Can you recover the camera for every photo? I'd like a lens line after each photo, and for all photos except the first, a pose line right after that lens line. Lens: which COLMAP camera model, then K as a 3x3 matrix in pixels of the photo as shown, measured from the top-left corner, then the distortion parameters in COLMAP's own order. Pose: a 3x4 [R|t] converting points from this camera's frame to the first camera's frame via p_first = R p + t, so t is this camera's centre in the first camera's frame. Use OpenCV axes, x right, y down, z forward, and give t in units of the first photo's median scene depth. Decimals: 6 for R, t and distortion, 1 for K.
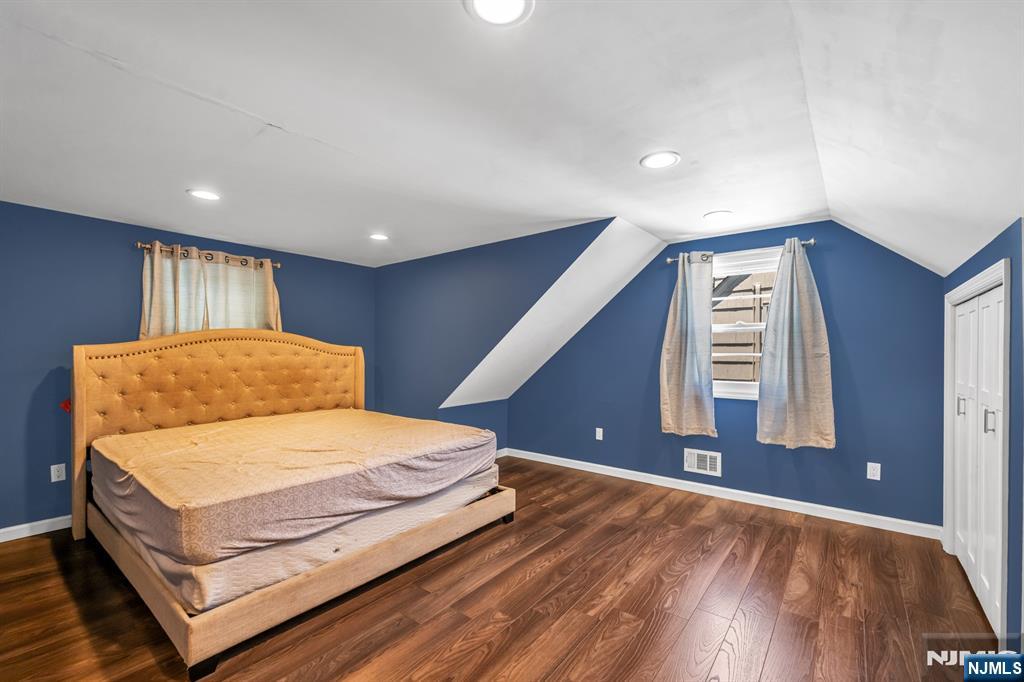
lens RADIAL K [[428.2, 0, 513.5], [0, 428.2, 358.0], [0, 0, 1]] dist [-0.000741, -0.000112]
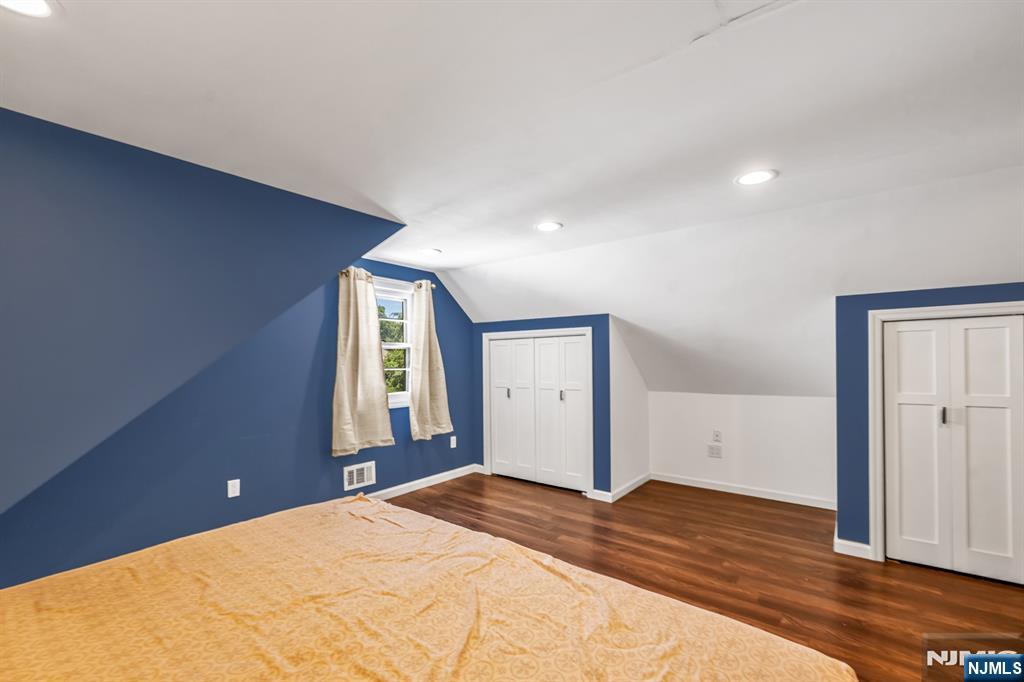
lens RADIAL K [[428.2, 0, 513.5], [0, 428.2, 358.0], [0, 0, 1]] dist [-0.000741, -0.000112]
pose [[-0.012653, 0.009002, 0.999879, -0.740896], [0.027228, 0.999592, -0.008655, -0.023437], [-0.999549, 0.027115, -0.012893, 0.806453]]
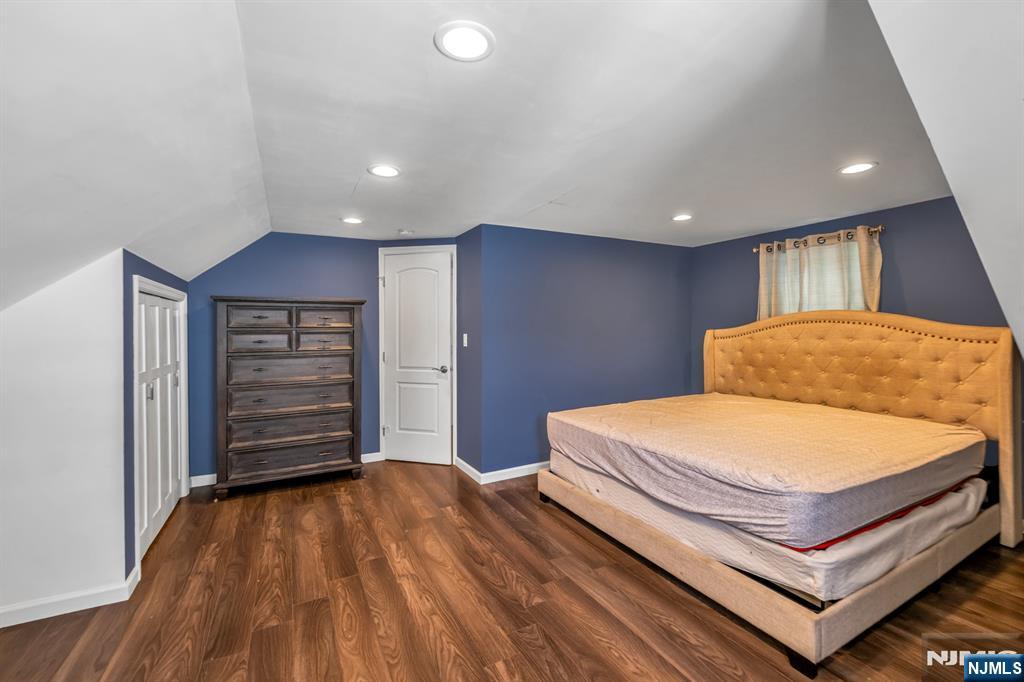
lens RADIAL K [[431.9, 0, 518.2], [0, 431.9, 334.7], [0, 0, 1]] dist [-0.000223, -0.000152]
pose [[-0.390837, 0.013823, -0.920356, 0.640408], [-0.013082, 0.999703, 0.020570, -0.032120], [0.920367, 0.020079, -0.390541, 0.940171]]
